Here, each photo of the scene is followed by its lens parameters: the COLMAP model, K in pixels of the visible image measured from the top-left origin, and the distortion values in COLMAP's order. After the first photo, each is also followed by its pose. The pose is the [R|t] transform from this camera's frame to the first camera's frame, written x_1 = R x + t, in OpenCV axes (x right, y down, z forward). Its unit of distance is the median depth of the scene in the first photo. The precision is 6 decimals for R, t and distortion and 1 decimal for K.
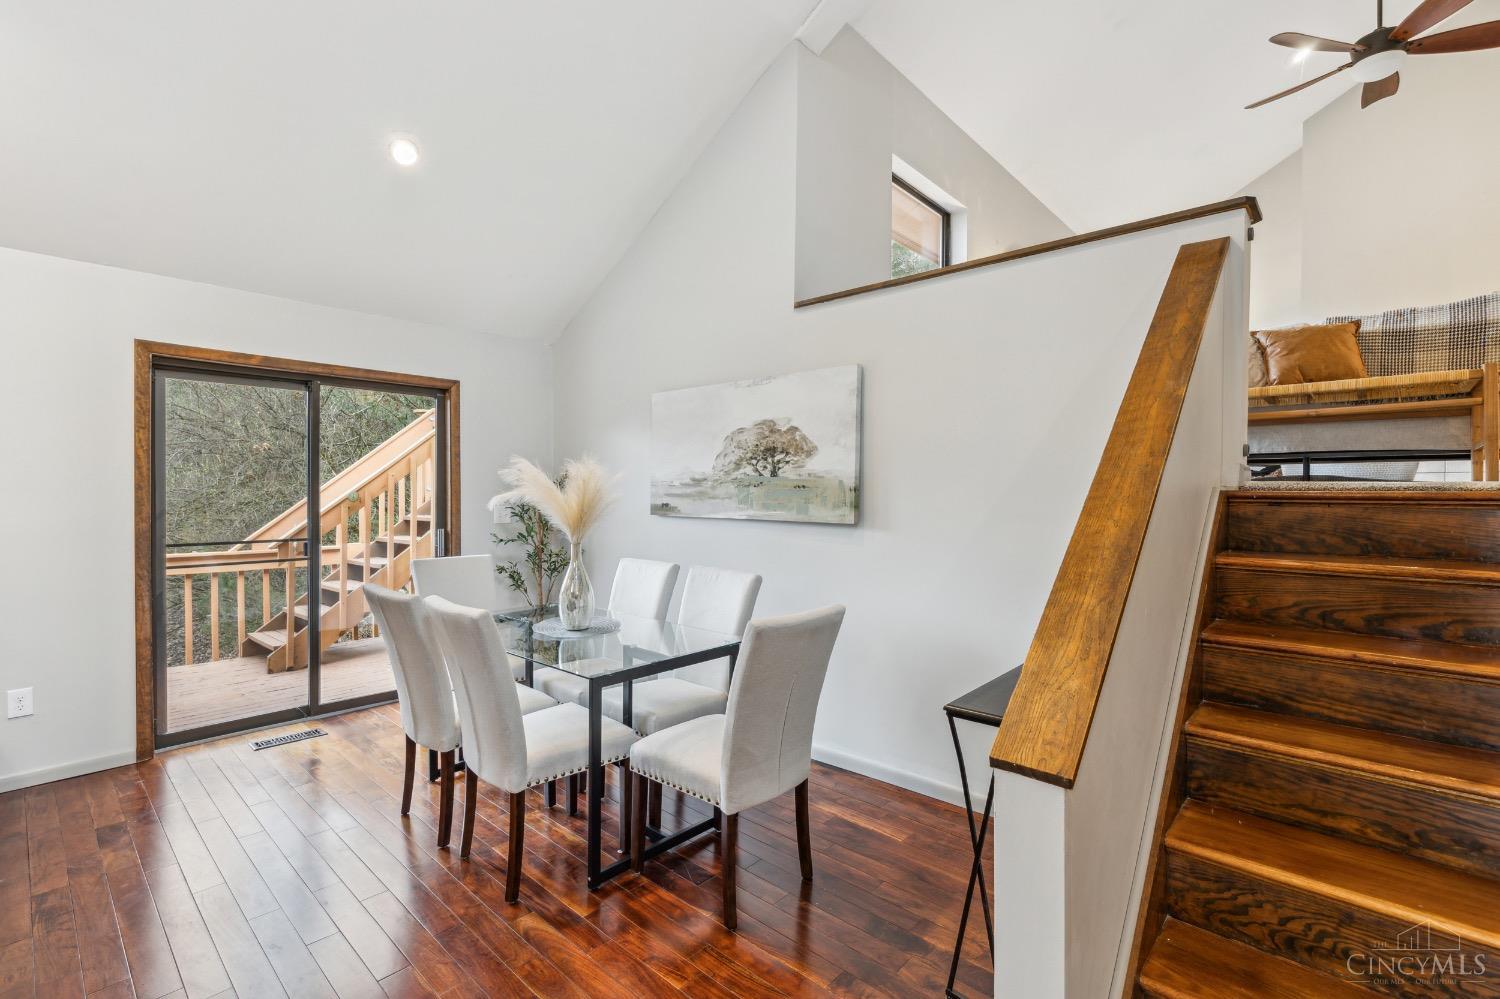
lens RADIAL K [[673.2, 0, 752.5], [0, 673.2, 502.9], [0, 0, 1]] dist [-0.000335, -0.000277]
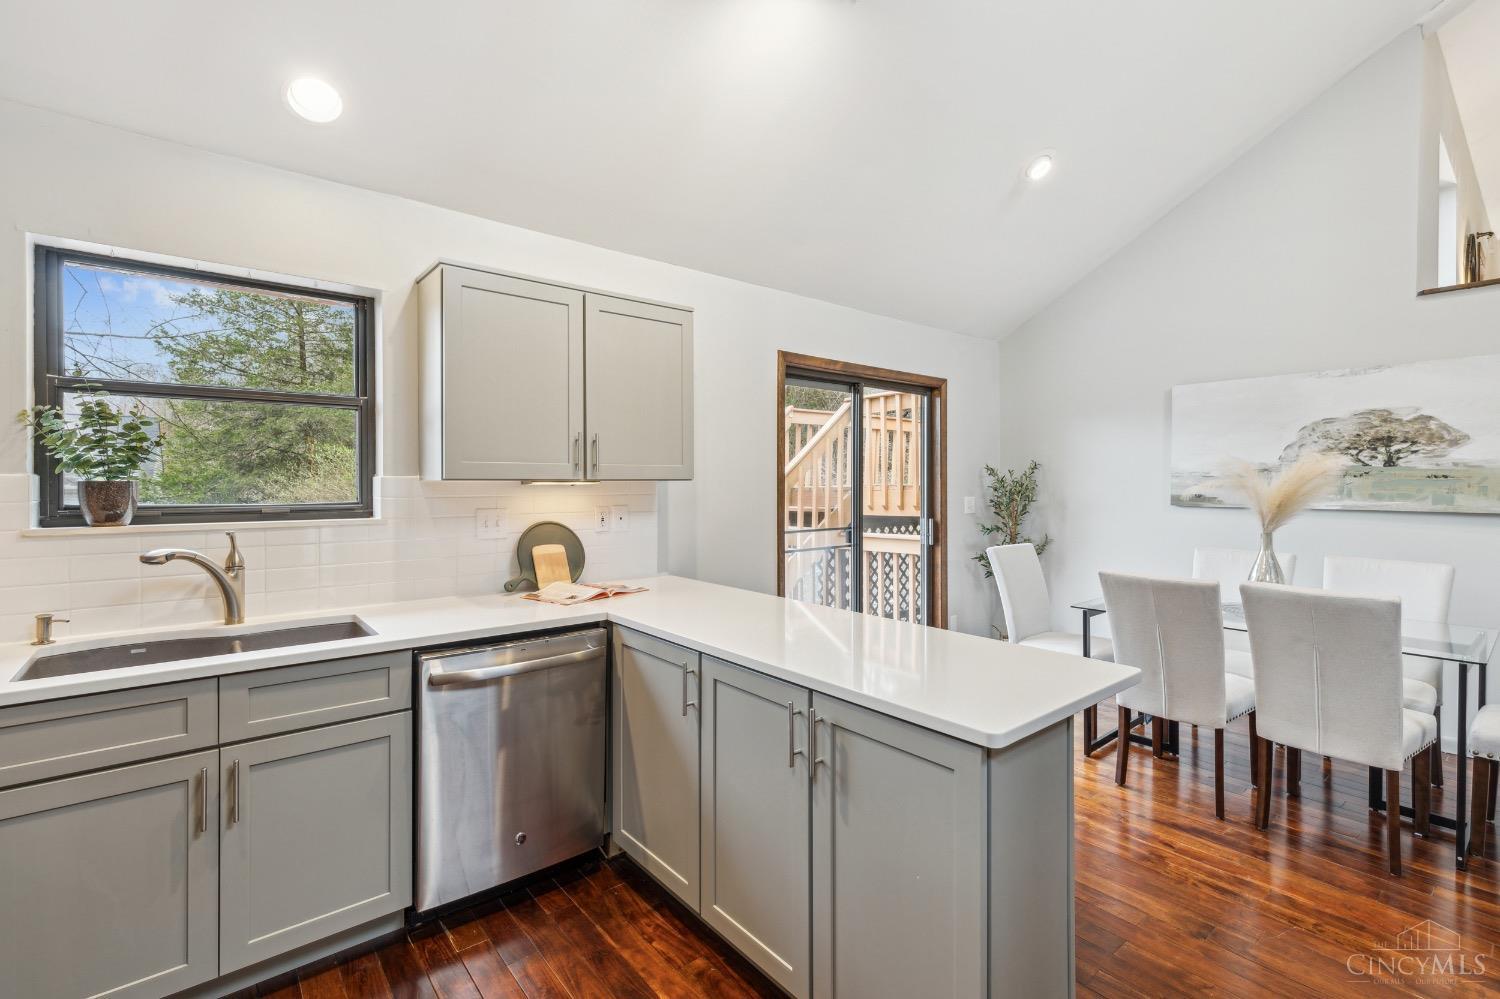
lens RADIAL K [[673.2, 0, 749.7], [0, 673.2, 488.1], [0, 0, 1]] dist [-0.000335, -0.000277]
pose [[0.989428, -0.005513, -0.144917, -0.751533], [0.004050, 0.999938, -0.010391, -0.000768], [0.144966, 0.009694, 0.989389, -0.112867]]
